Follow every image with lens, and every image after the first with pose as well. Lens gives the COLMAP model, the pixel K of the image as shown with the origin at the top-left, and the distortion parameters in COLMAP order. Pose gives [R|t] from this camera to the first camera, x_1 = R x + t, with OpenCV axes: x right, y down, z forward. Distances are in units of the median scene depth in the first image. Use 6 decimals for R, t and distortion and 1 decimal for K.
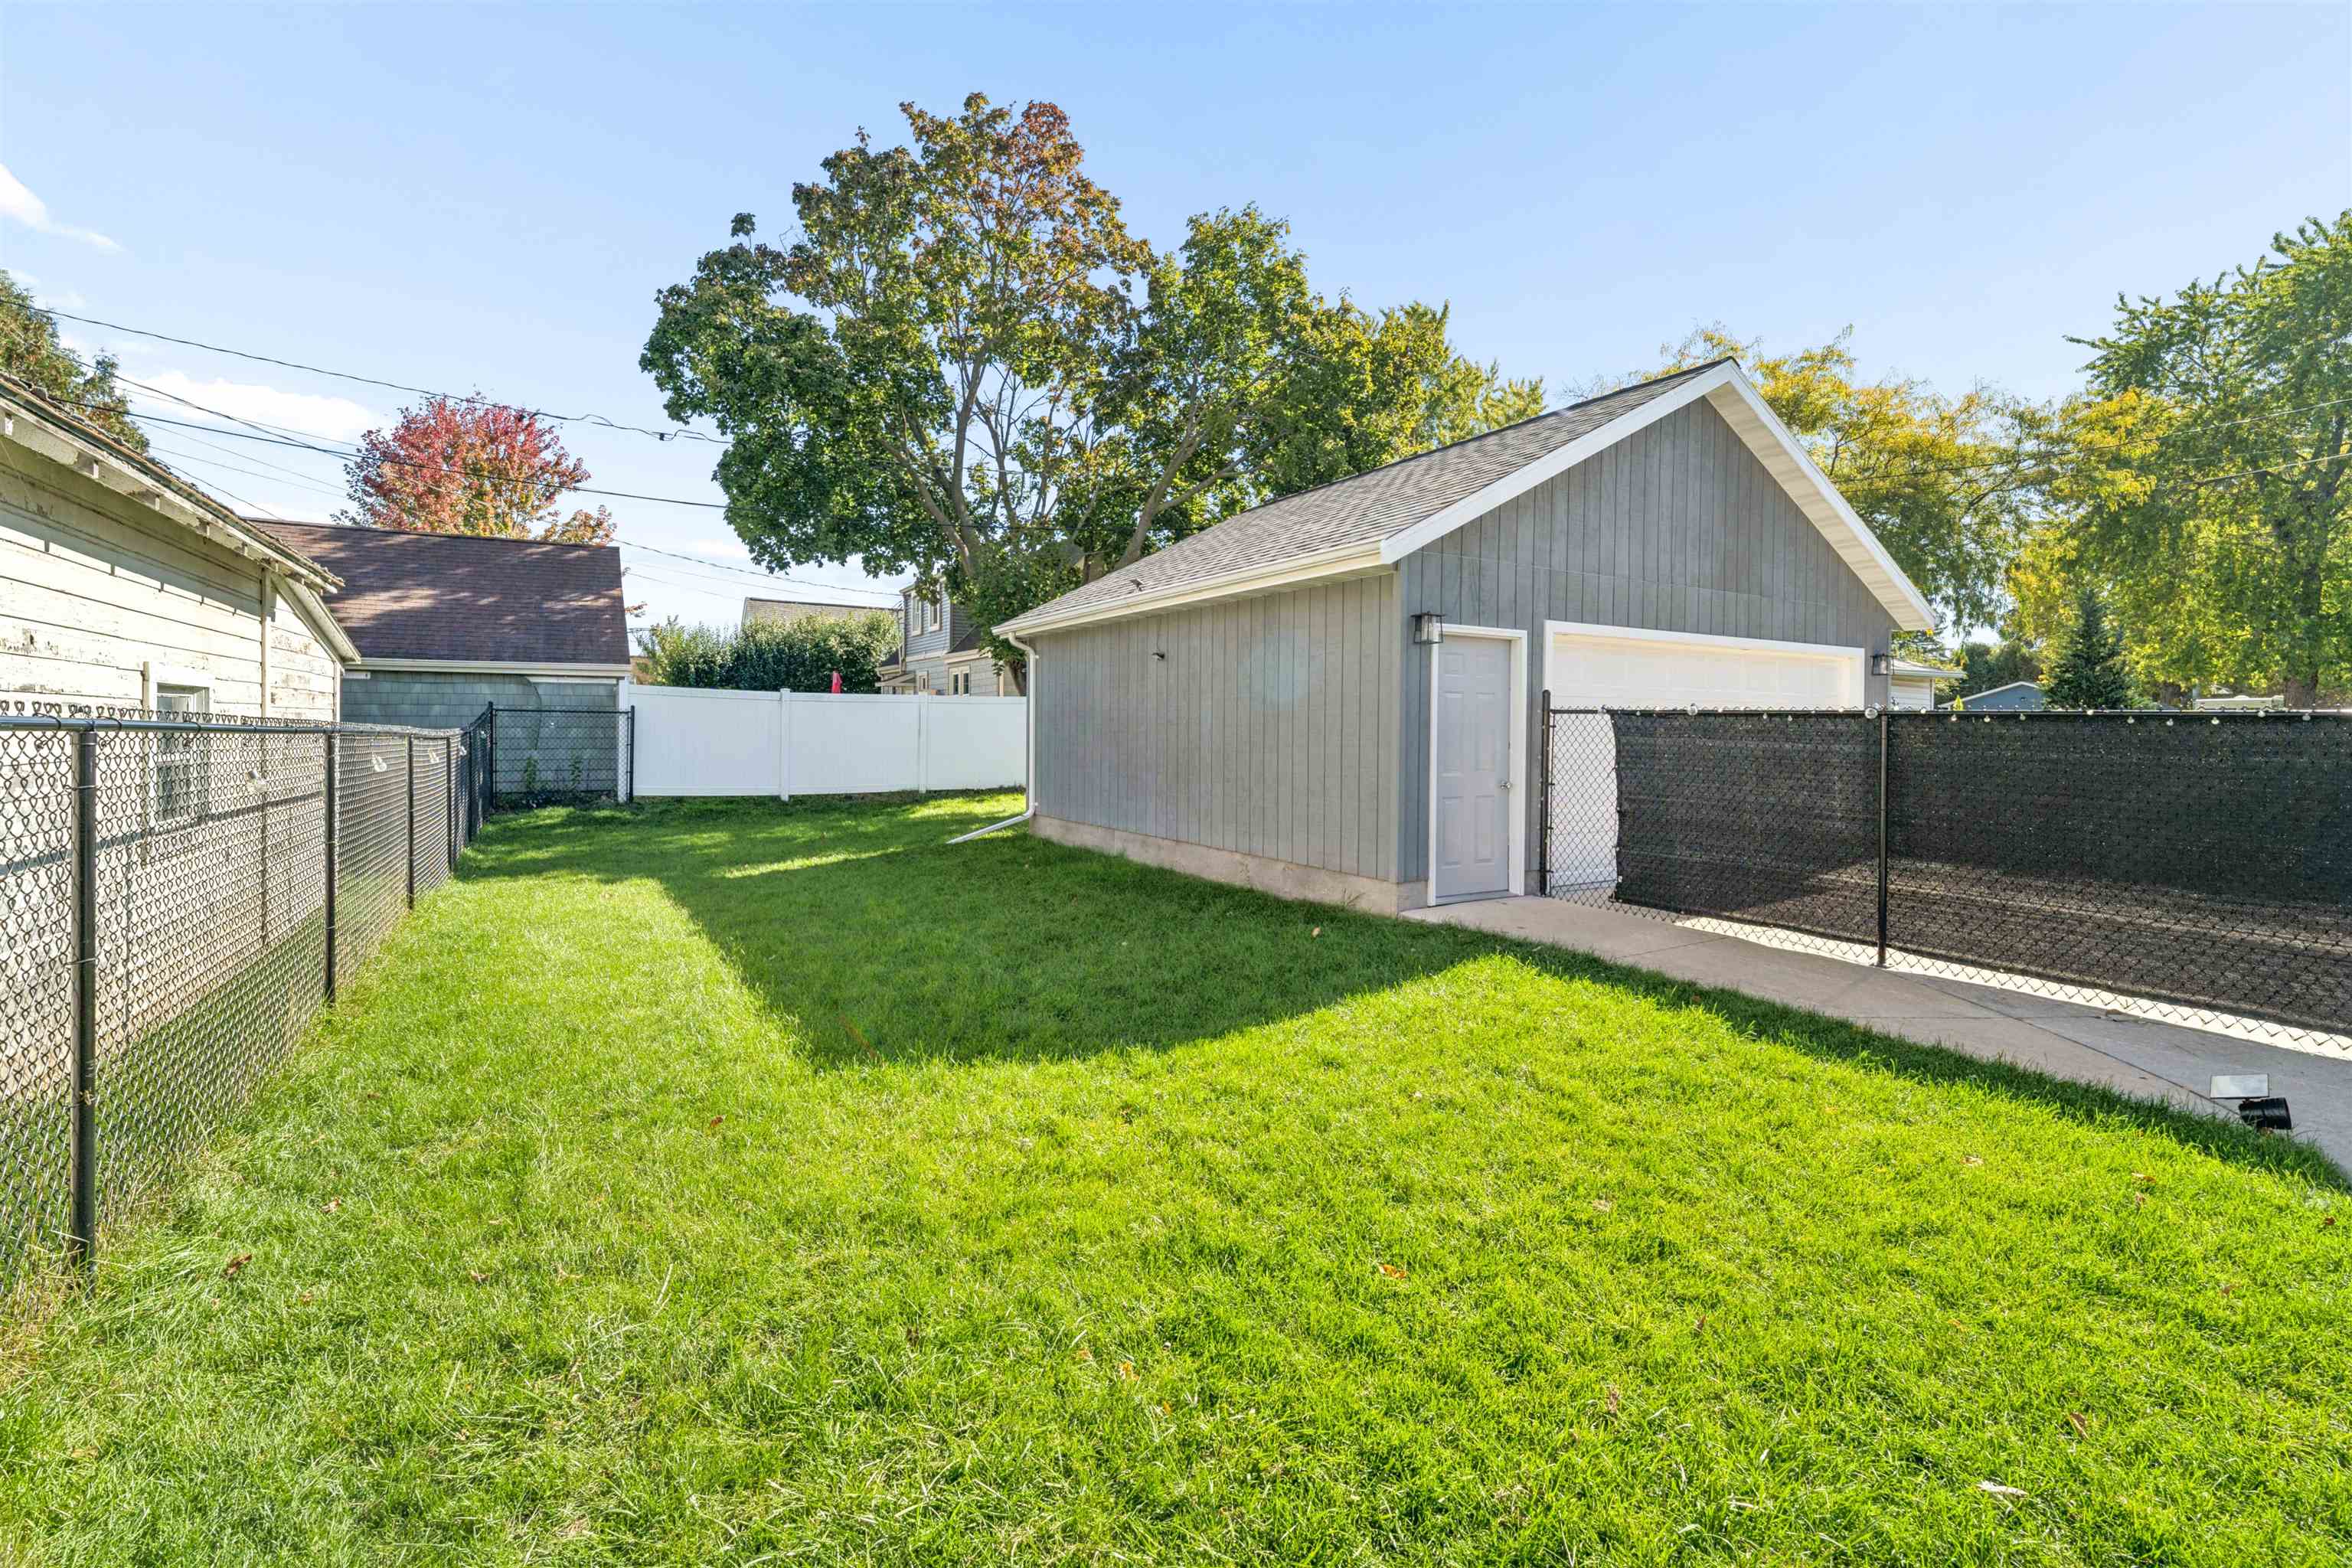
lens RADIAL K [[1014.1, 0, 1162.7], [0, 1014.1, 714.0], [0, 0, 1]] dist [-0.000332, -0.000224]
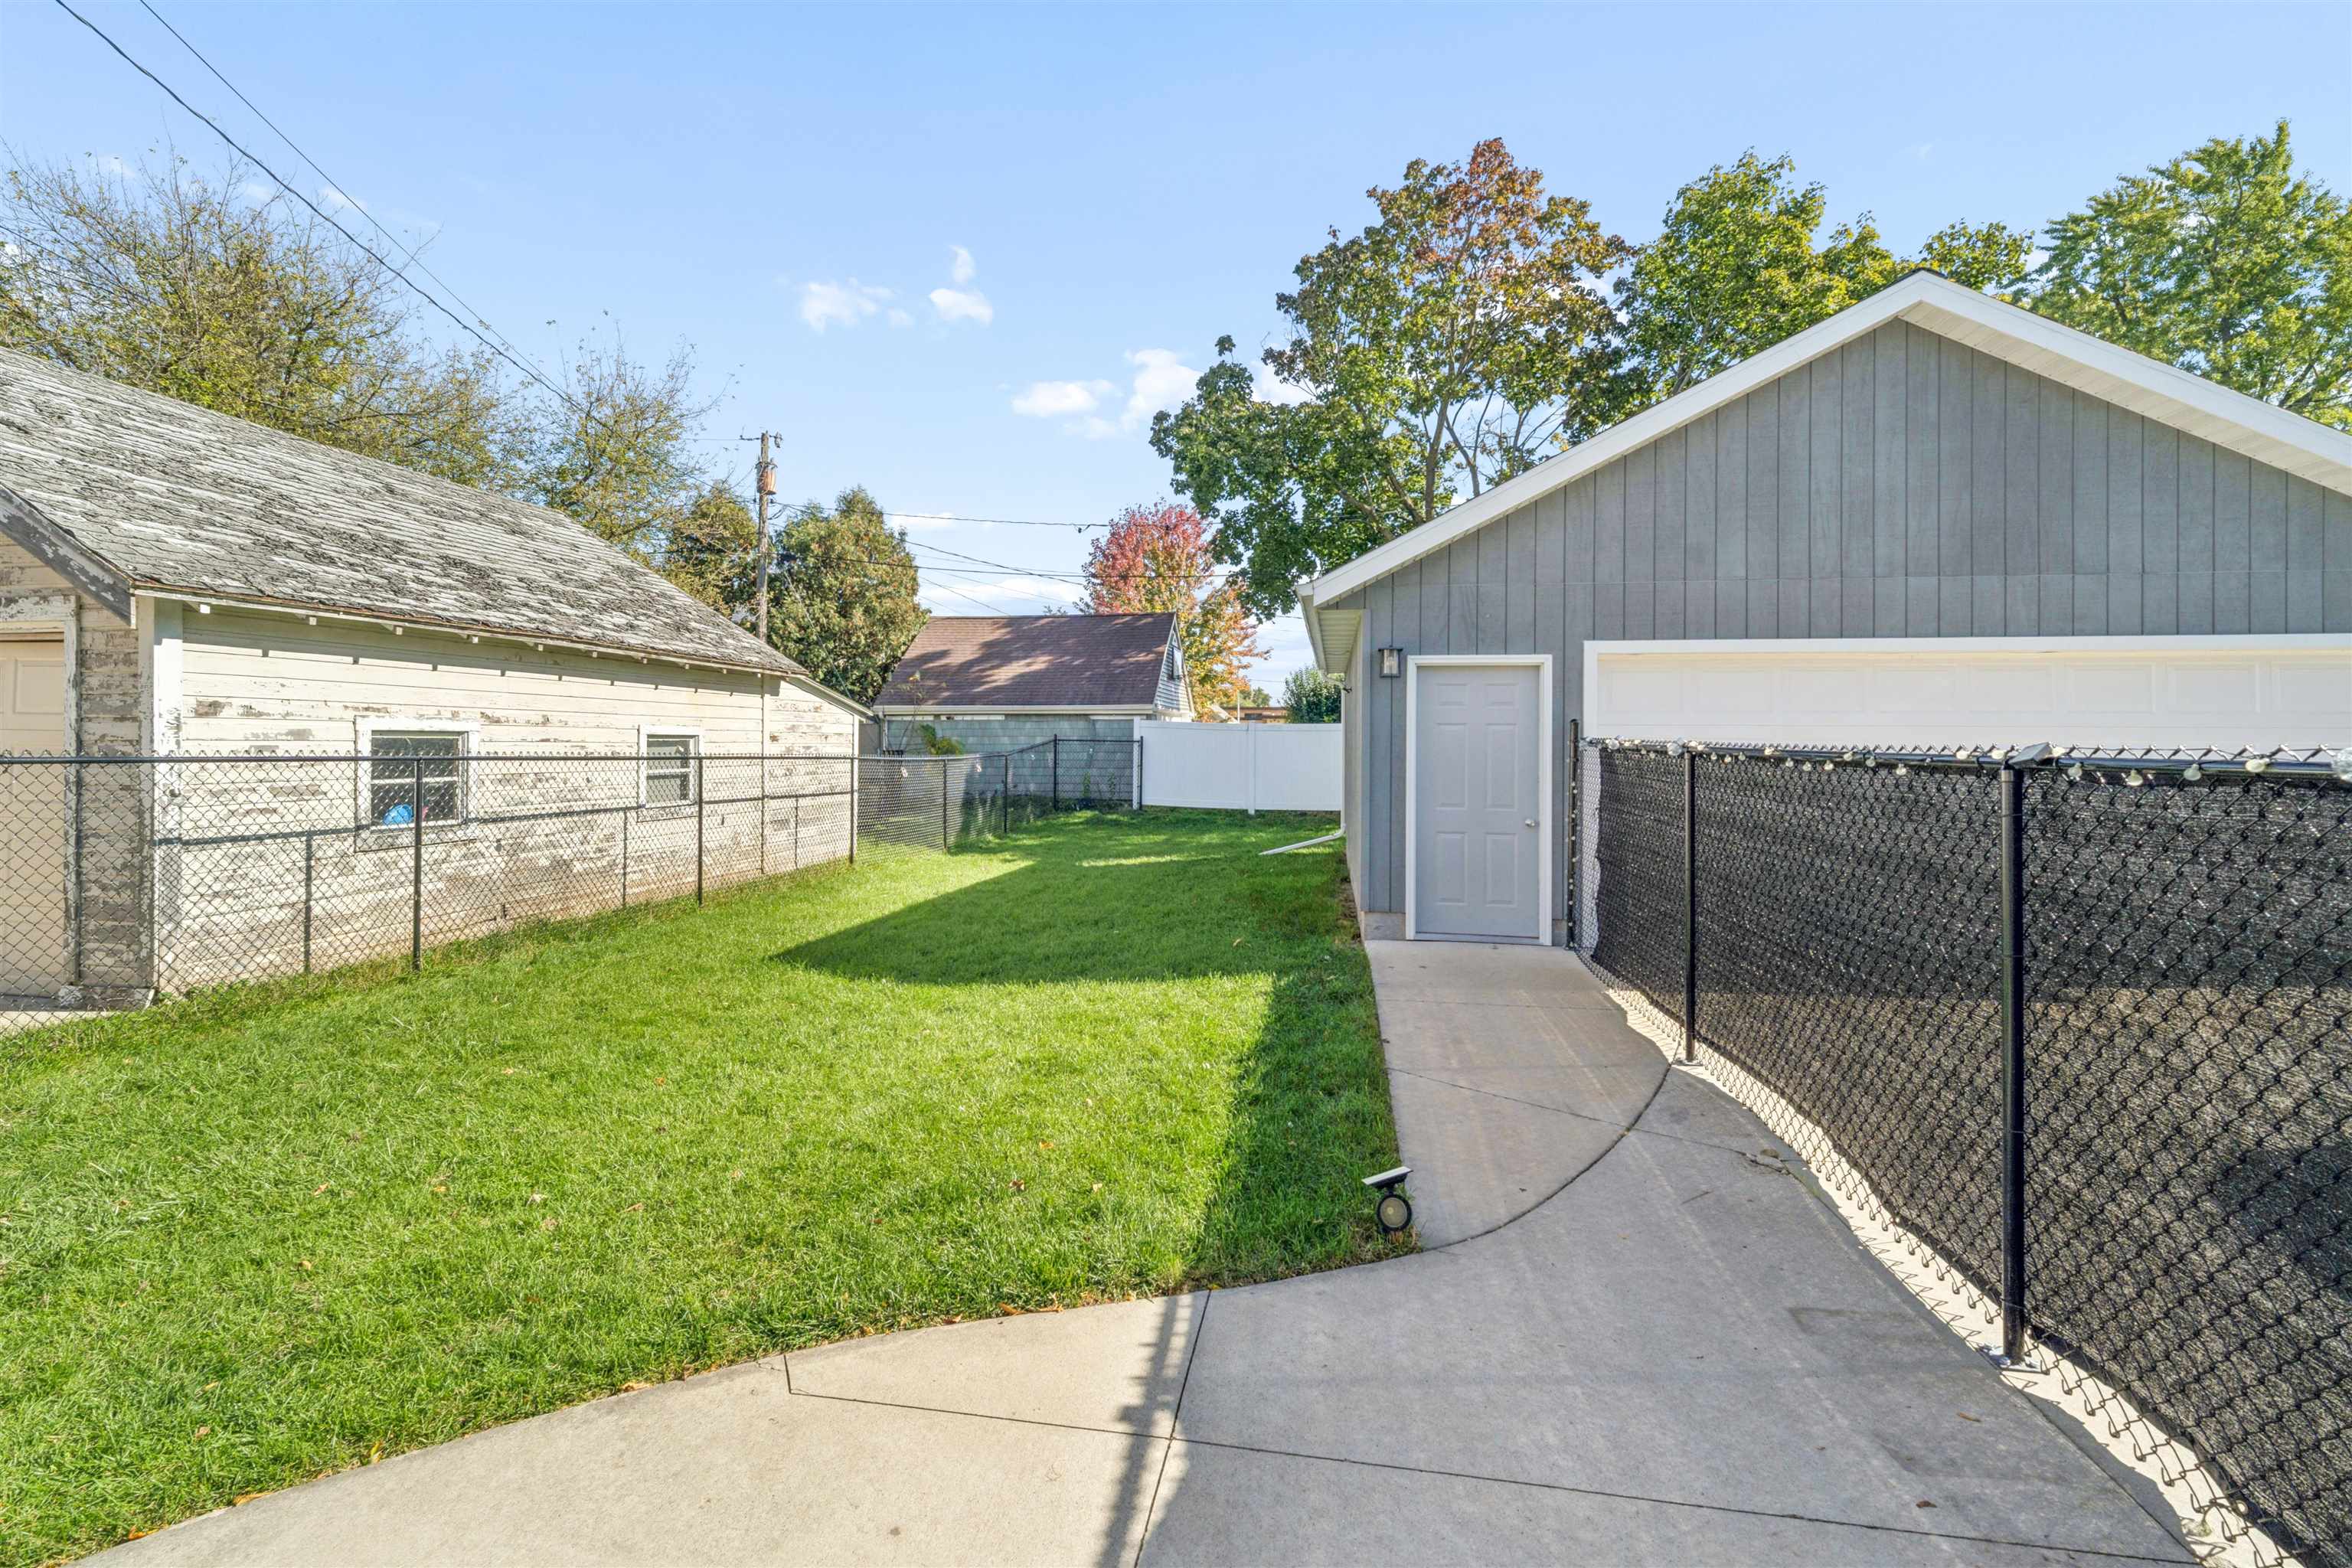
lens RADIAL K [[997.8, 0, 1180.7], [0, 997.8, 722.8], [0, 0, 1]] dist [-0.000245, 0.001169]
pose [[0.759232, -0.015339, -0.650639, 0.327008], [0.006716, 0.999854, -0.015735, -0.004579], [0.650785, 0.007576, 0.759224, 0.047625]]
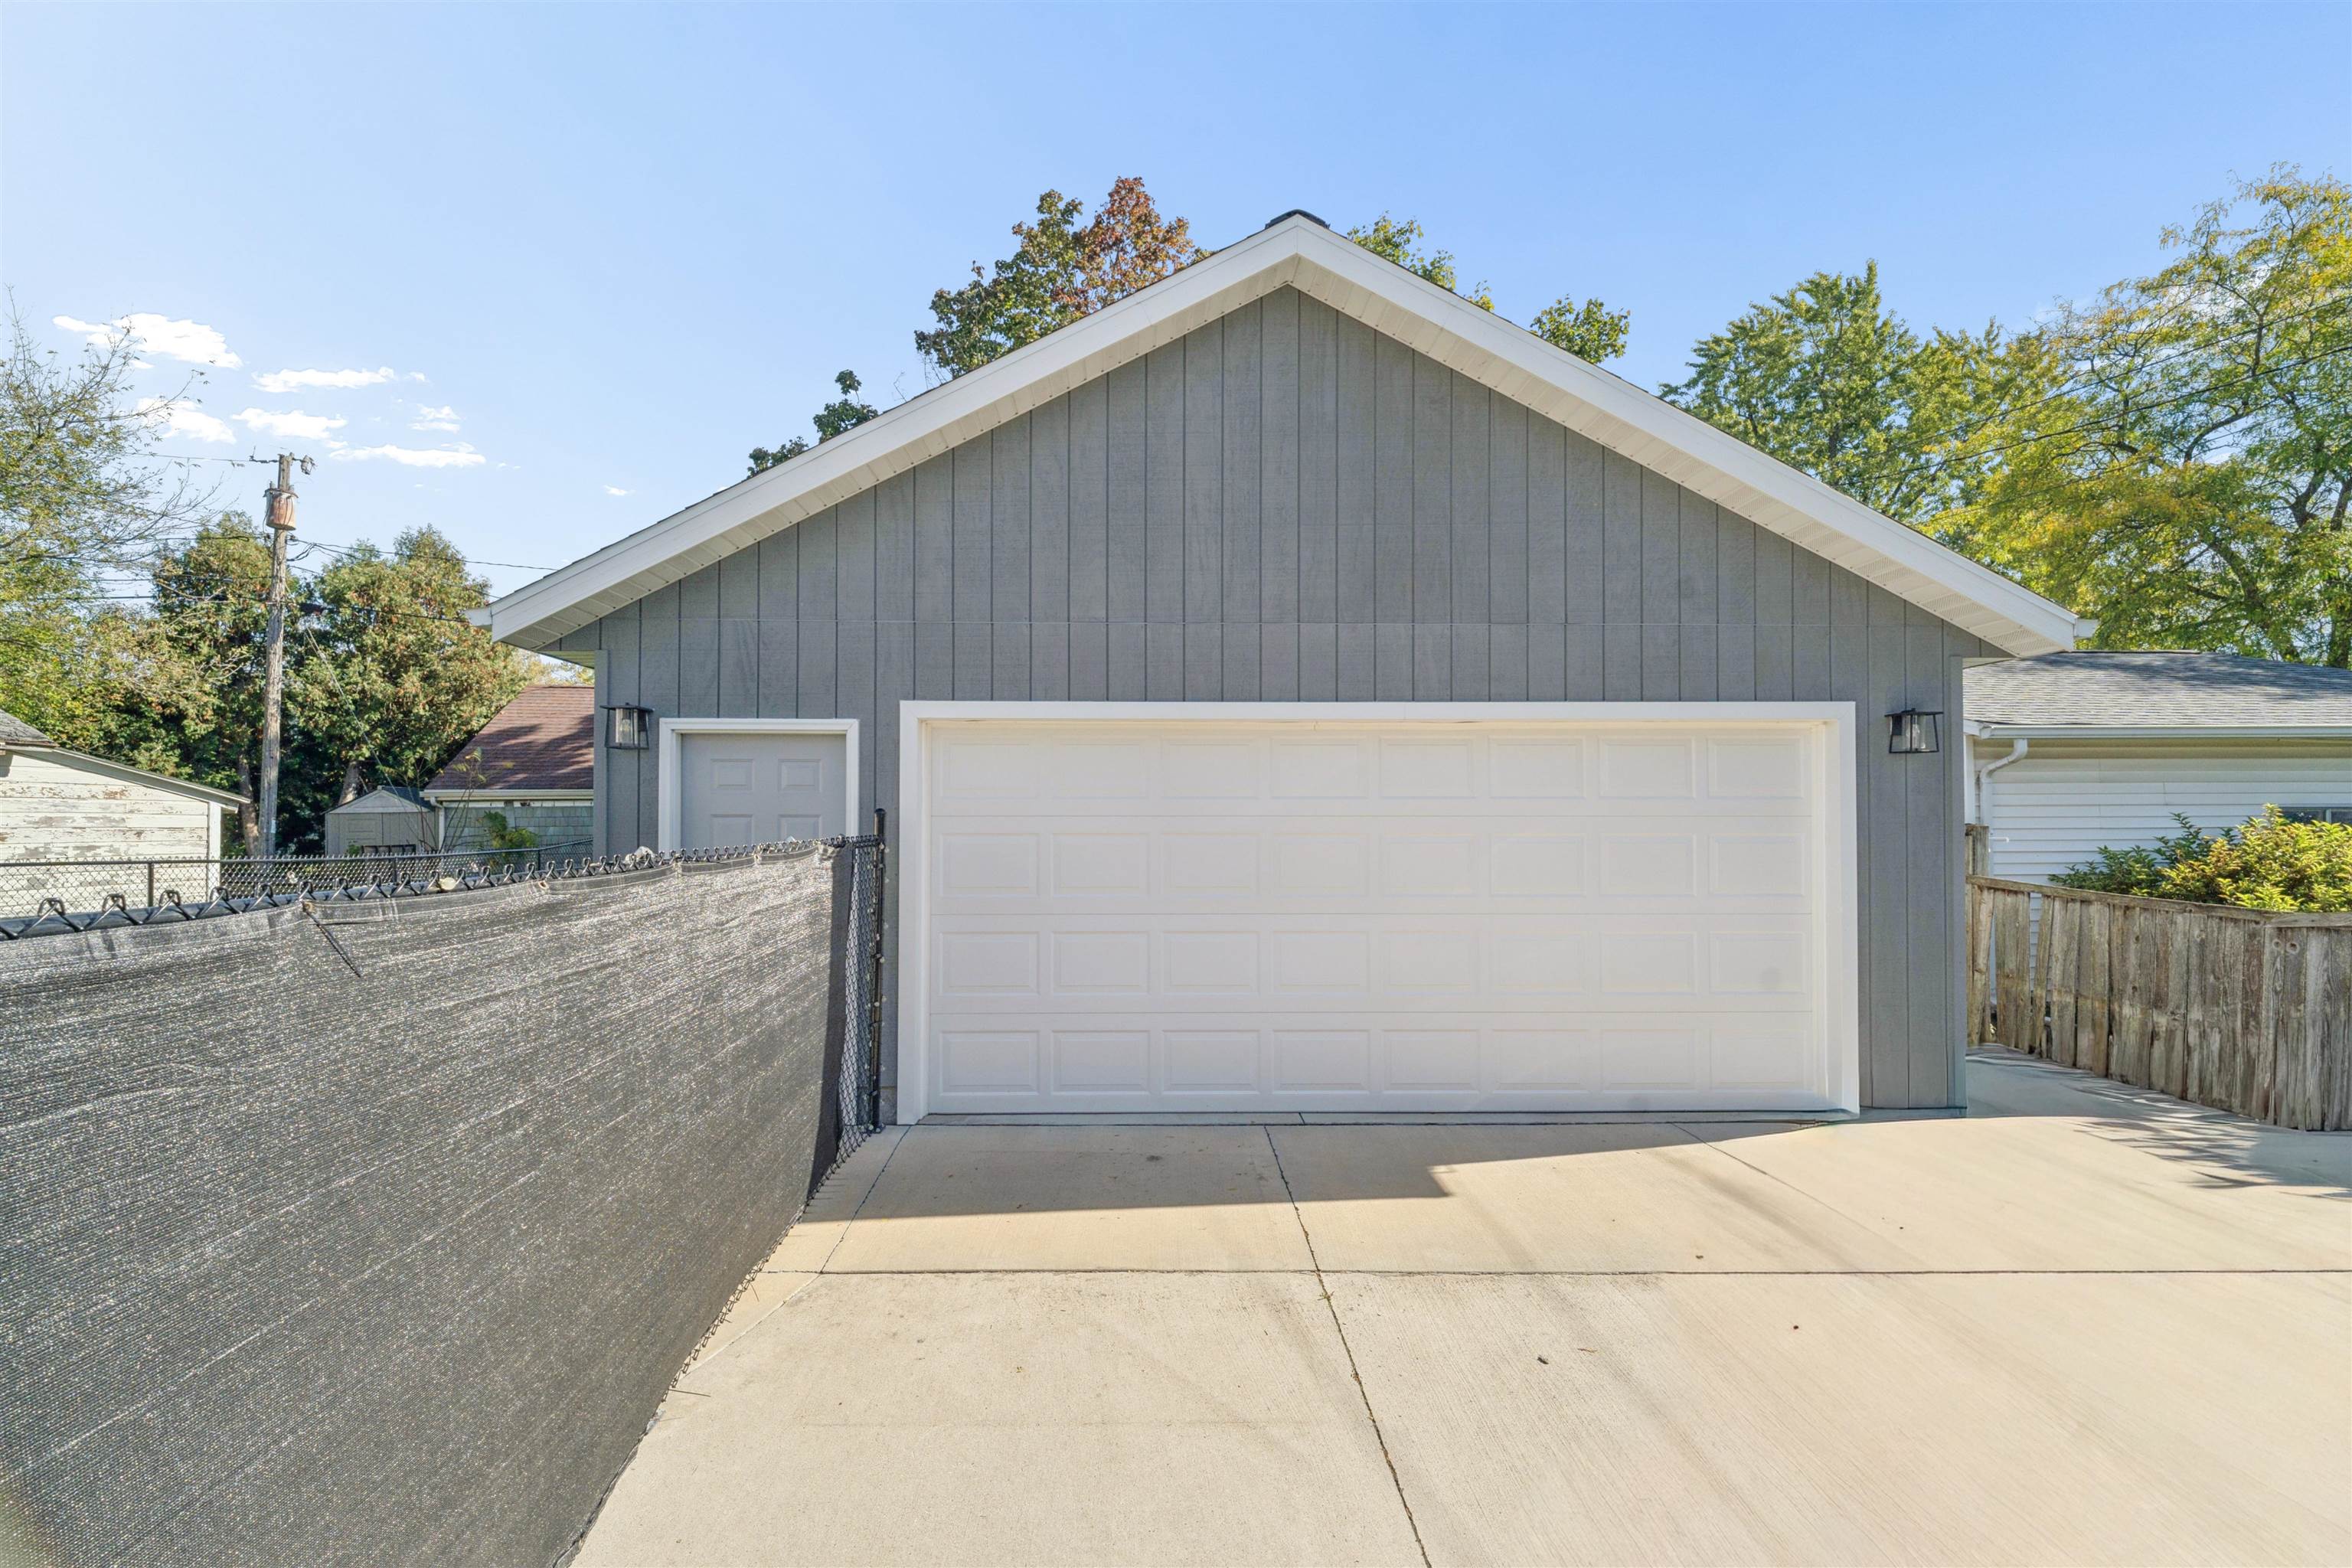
lens RADIAL K [[986.1, 0, 1166.6], [0, 986.1, 799.0], [0, 0, 1]] dist [-0.000642, -0.000375]
pose [[0.865781, -0.021815, -0.499947, 0.403281], [0.012693, 0.999685, -0.021641, -0.007064], [0.500262, 0.012390, 0.865786, 0.259382]]
